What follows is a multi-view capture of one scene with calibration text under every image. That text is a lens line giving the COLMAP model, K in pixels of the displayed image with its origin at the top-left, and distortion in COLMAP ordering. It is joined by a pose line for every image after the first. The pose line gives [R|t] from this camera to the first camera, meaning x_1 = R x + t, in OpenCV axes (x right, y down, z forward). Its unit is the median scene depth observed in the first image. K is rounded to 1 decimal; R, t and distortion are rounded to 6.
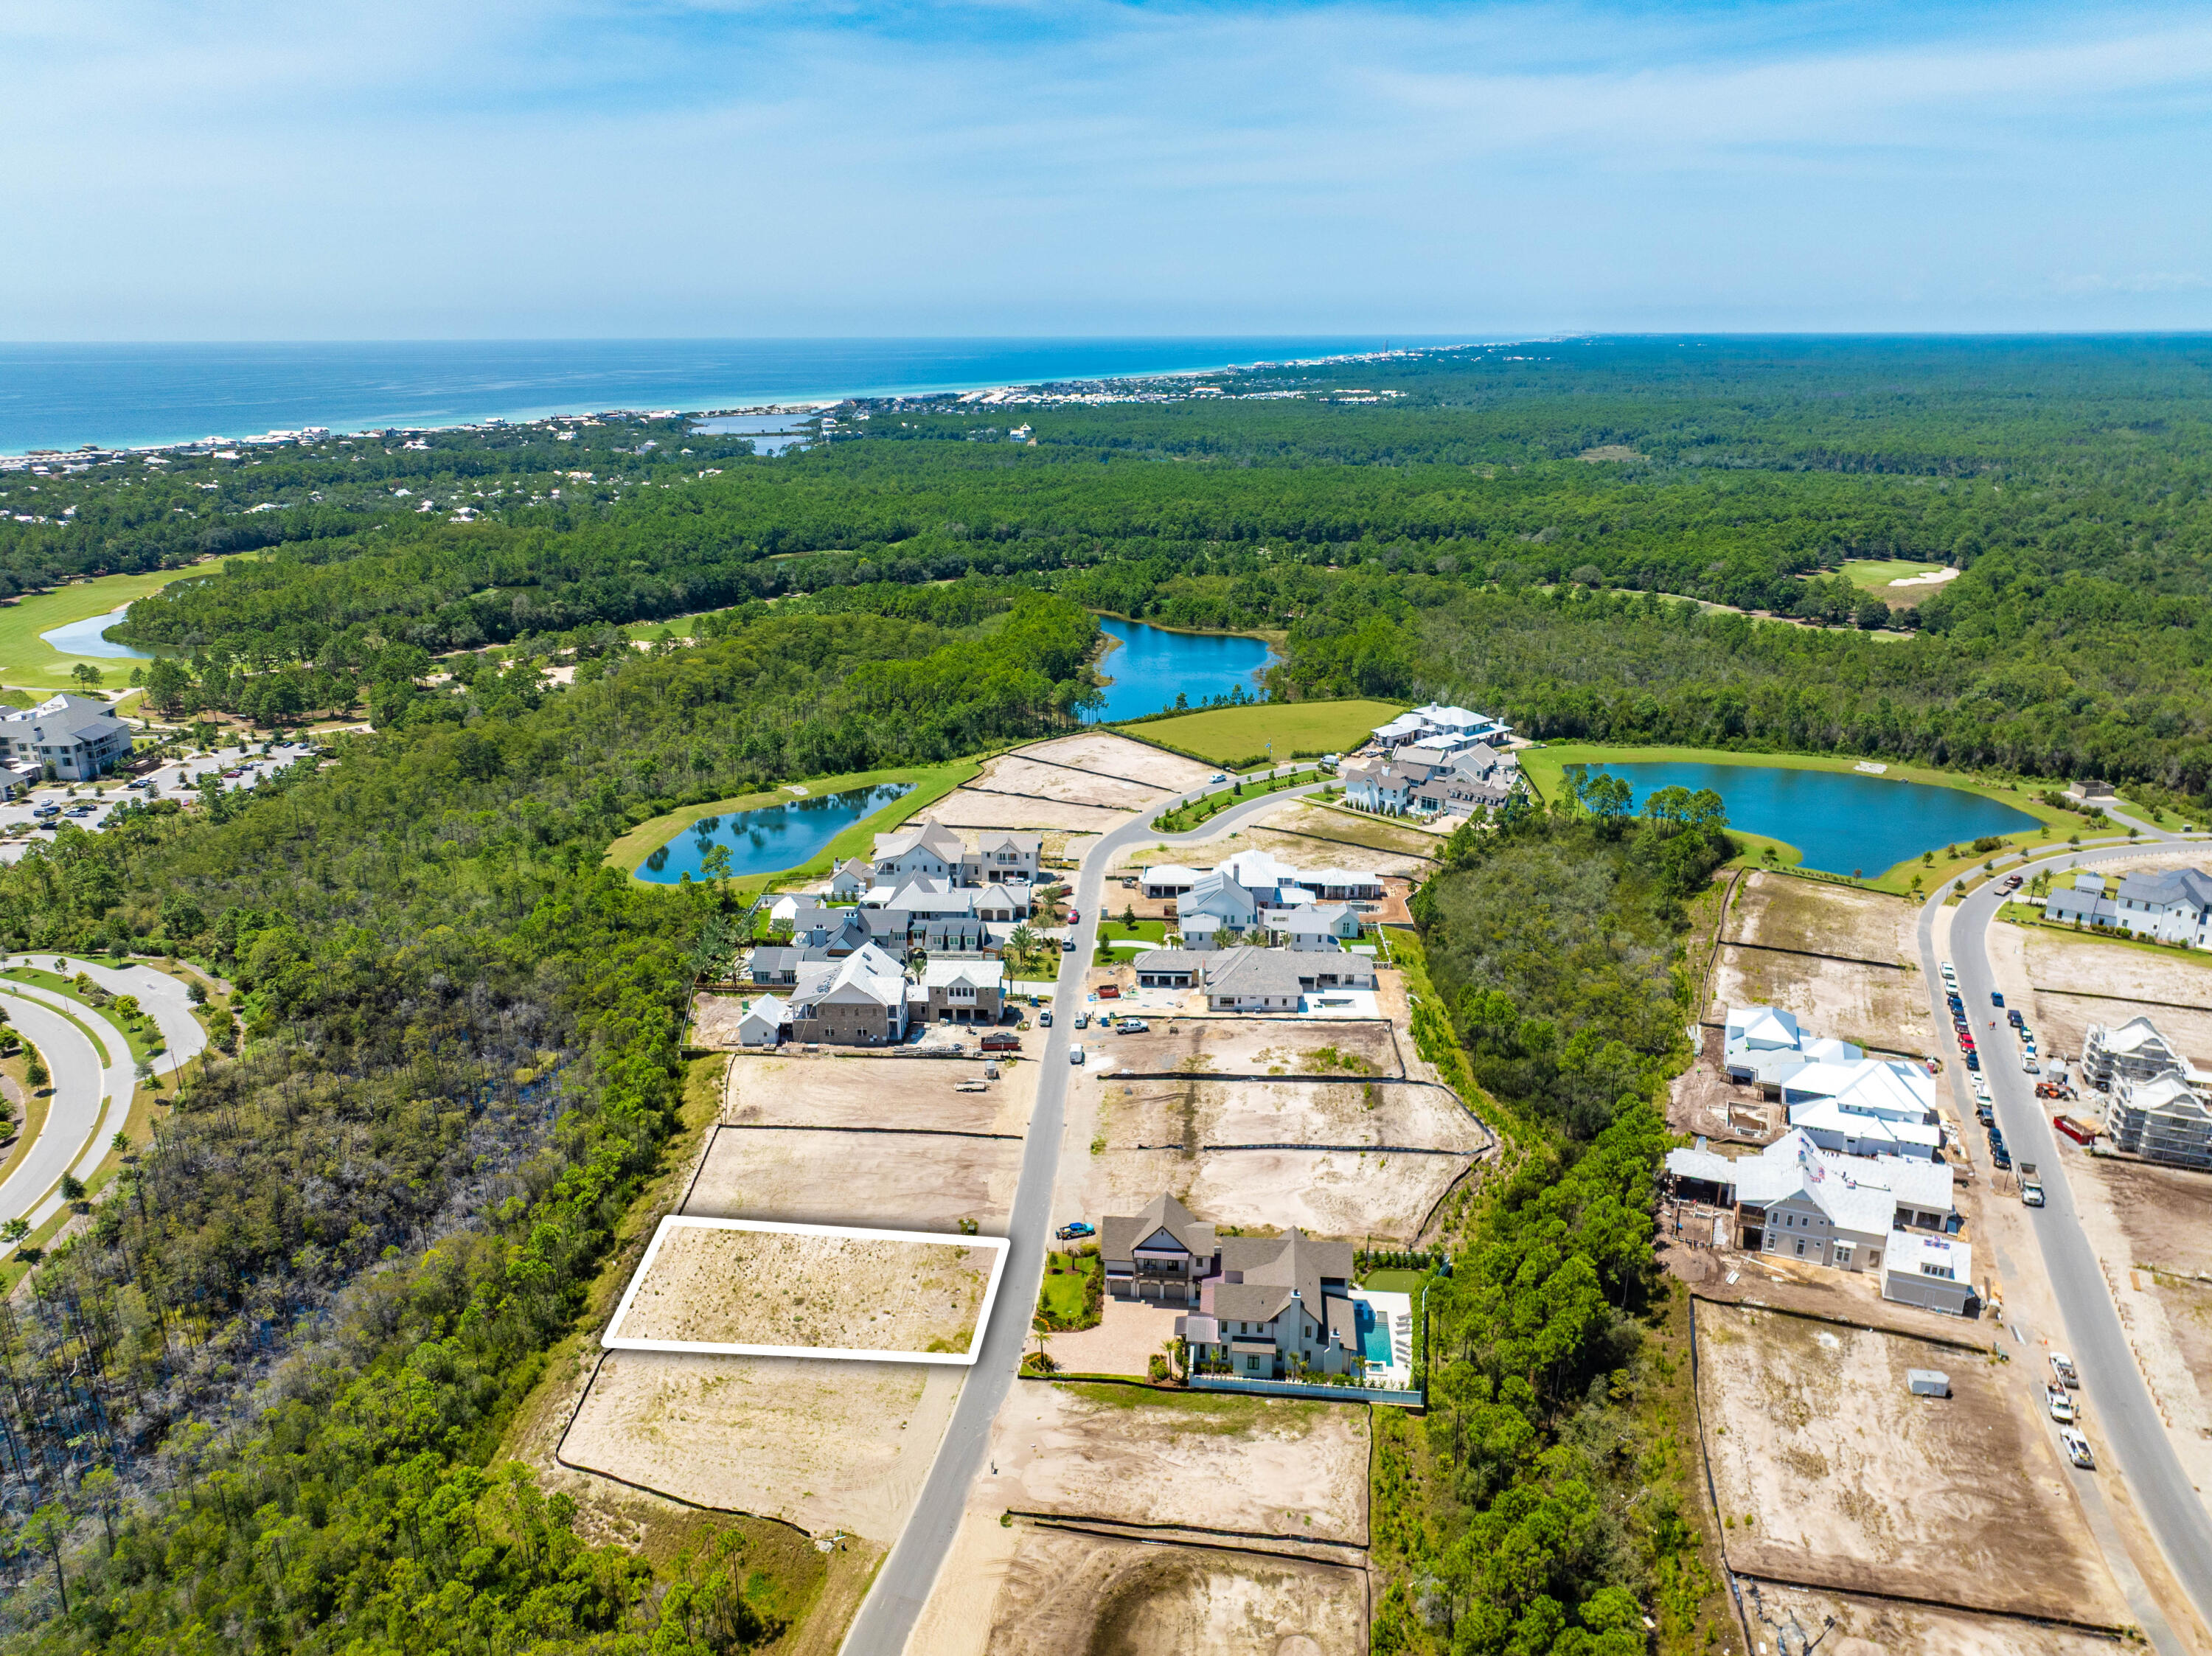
lens RADIAL K [[1539.1, 0, 1105.7], [0, 1539.1, 836.0], [0, 0, 1]] dist [0.001223, 0.007180]
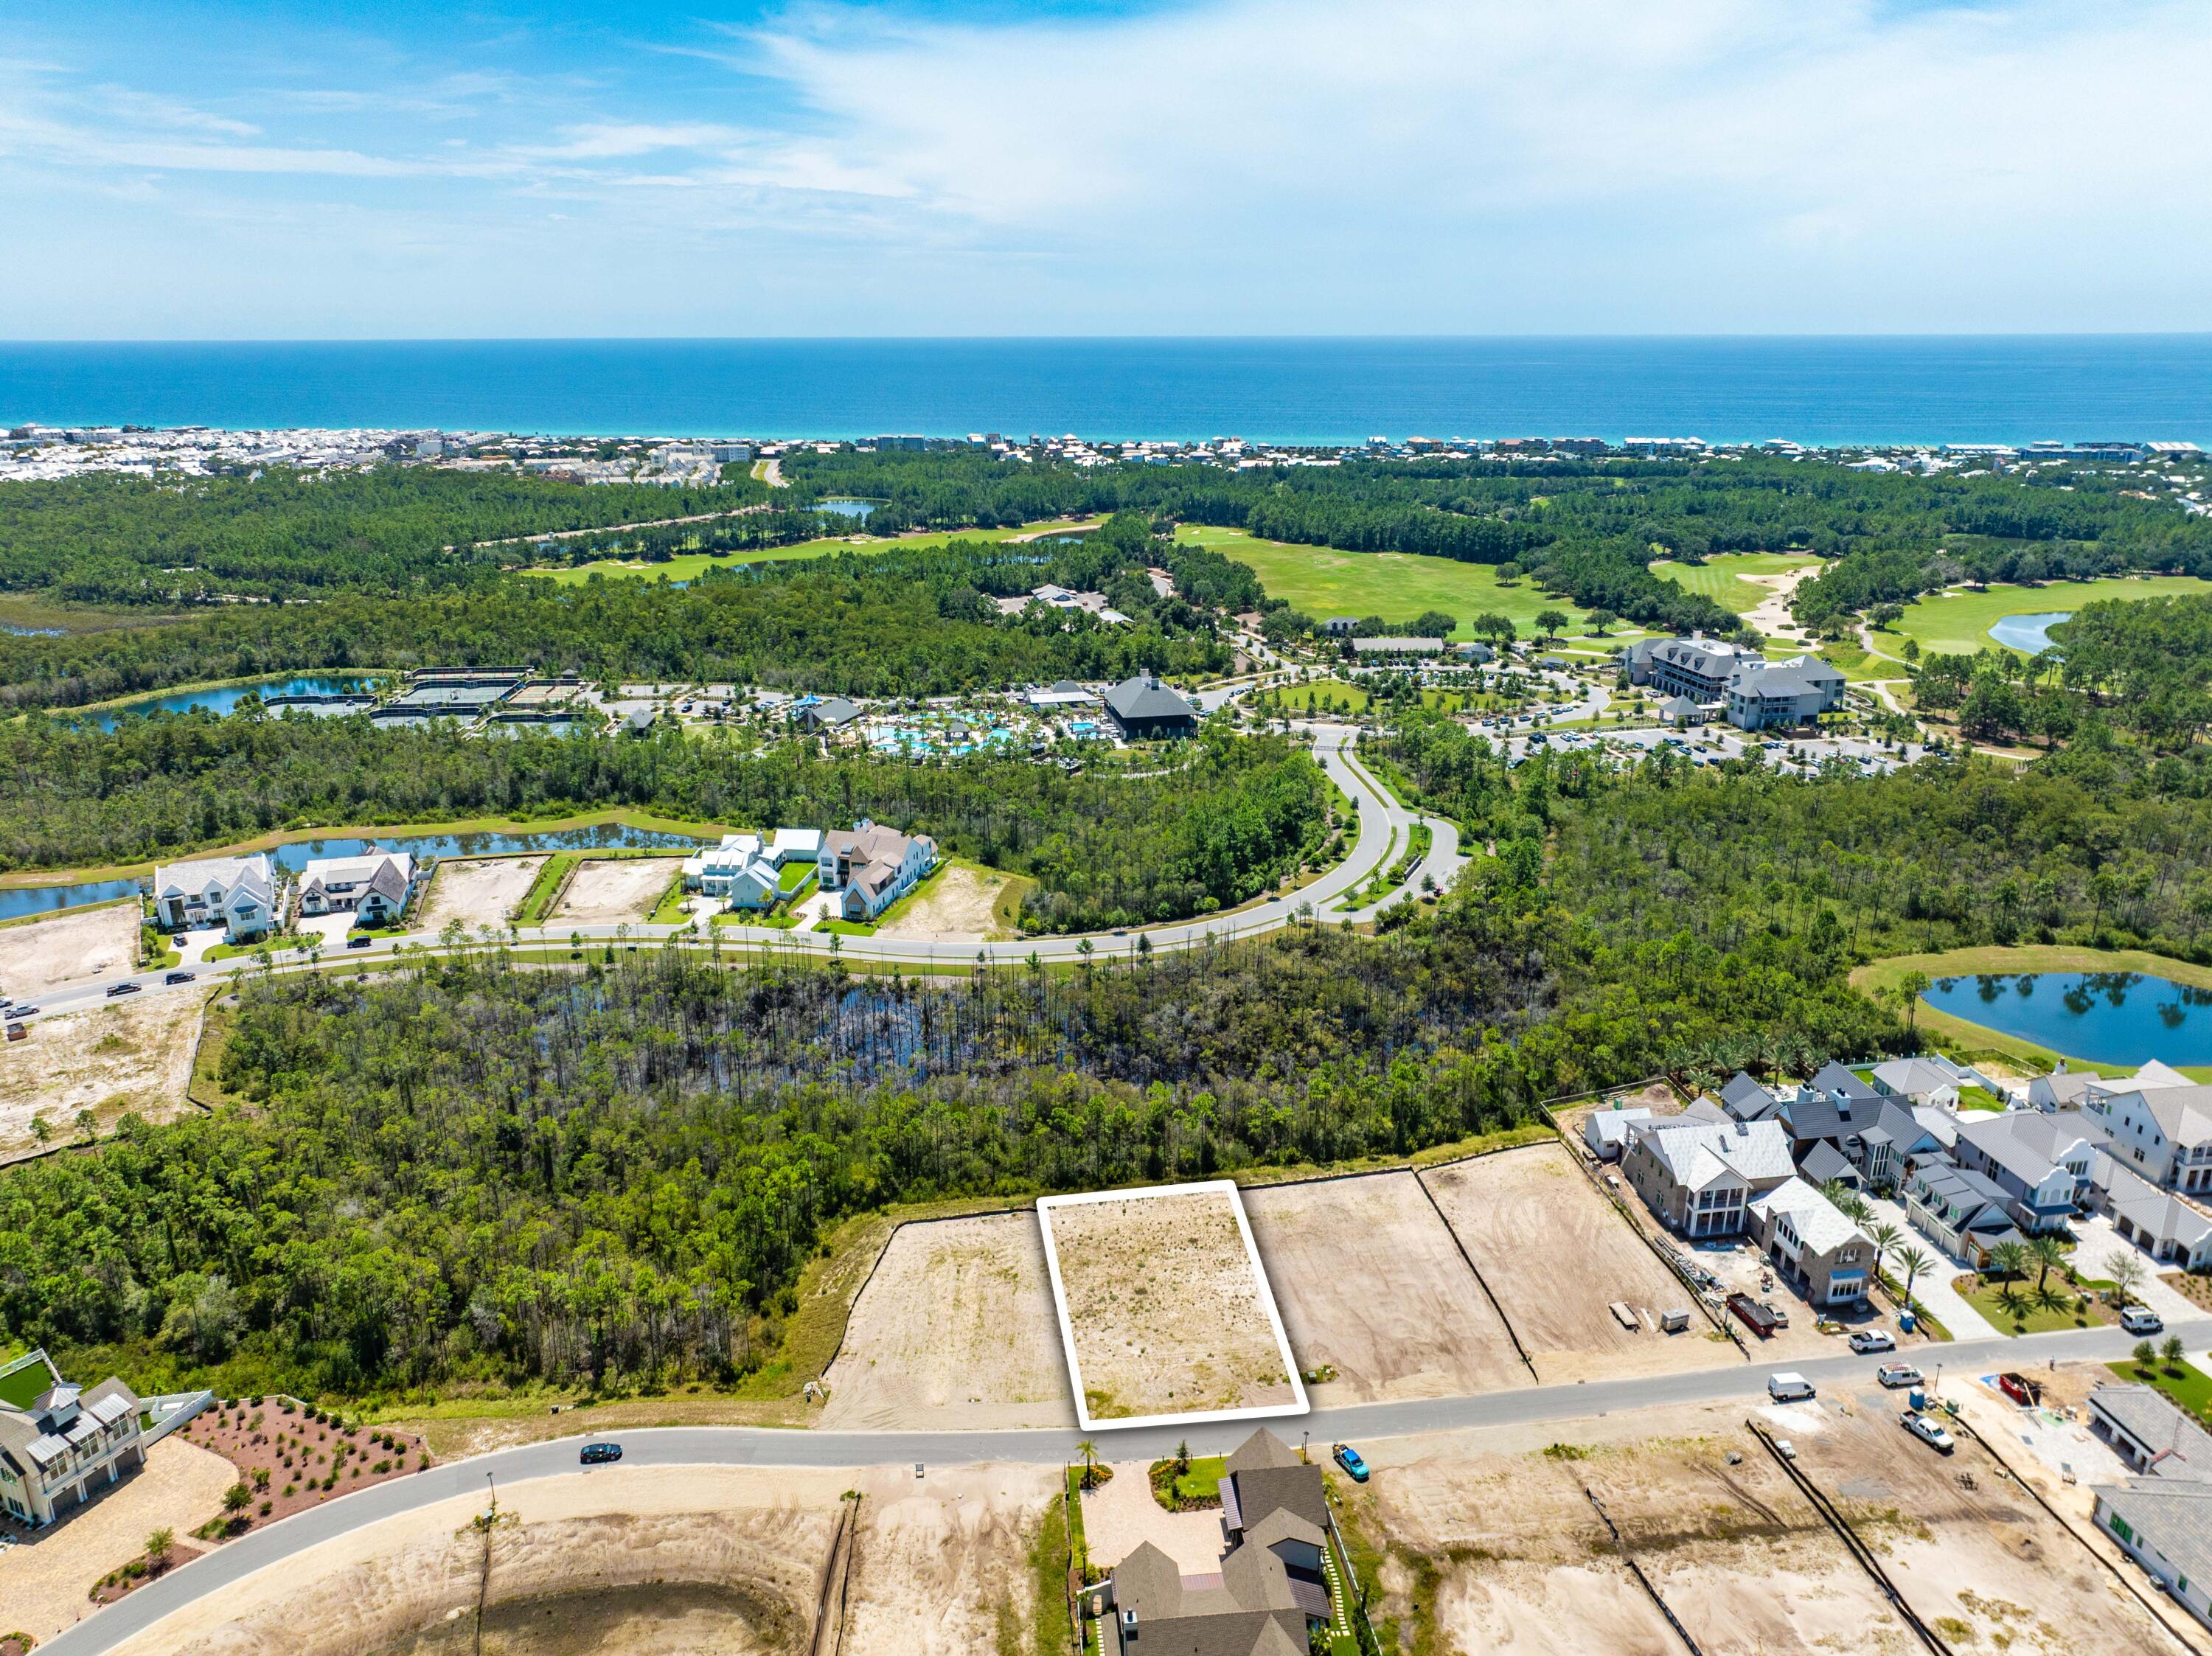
lens RADIAL K [[1539.1, 0, 1104.1], [0, 1539.1, 834.5], [0, 0, 1]] dist [0.001223, 0.007180]
pose [[0.197167, 0.310048, -0.930051, 0.469029], [-0.304898, 0.921021, 0.242400, -0.152269], [0.931752, 0.235778, 0.276128, 0.469174]]
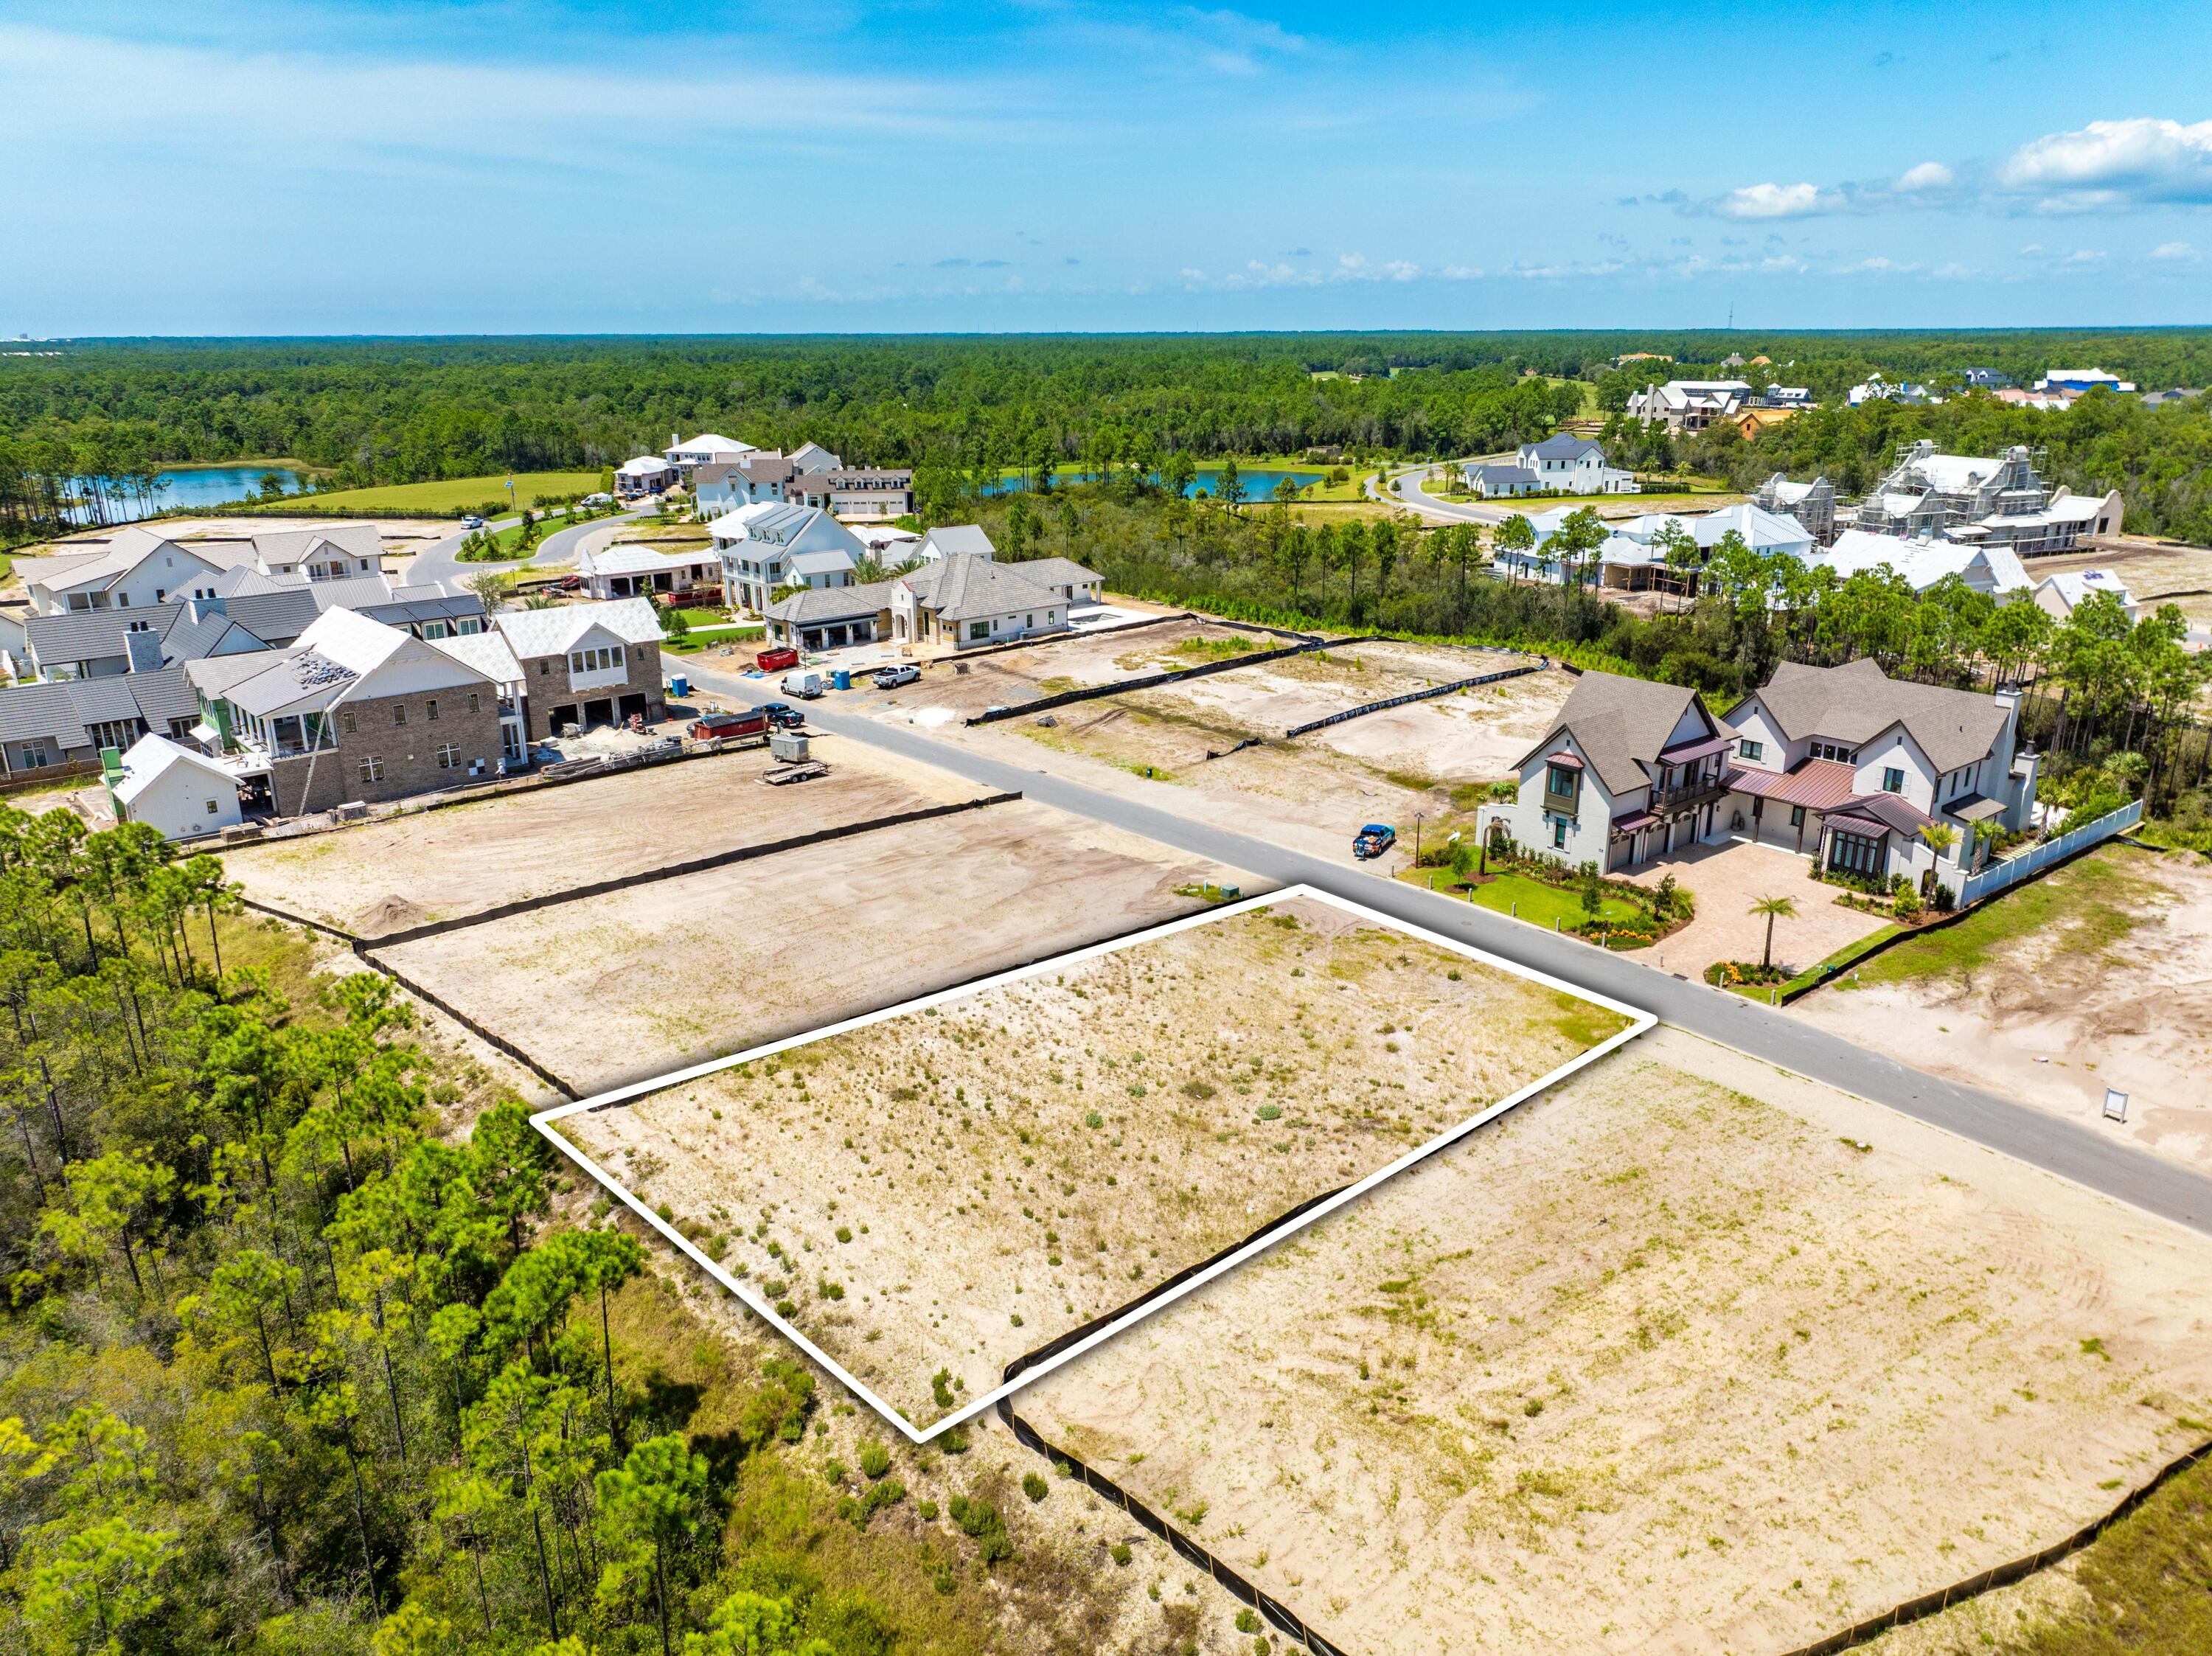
lens RADIAL K [[1539.1, 0, 1111.3], [0, 1539.1, 830.4], [0, 0, 1]] dist [0.001223, 0.007180]
pose [[0.703608, -0.217063, 0.676623, -0.329317], [0.223366, 0.971497, 0.079385, 0.155639], [-0.674569, 0.095279, 0.732037, 0.552405]]
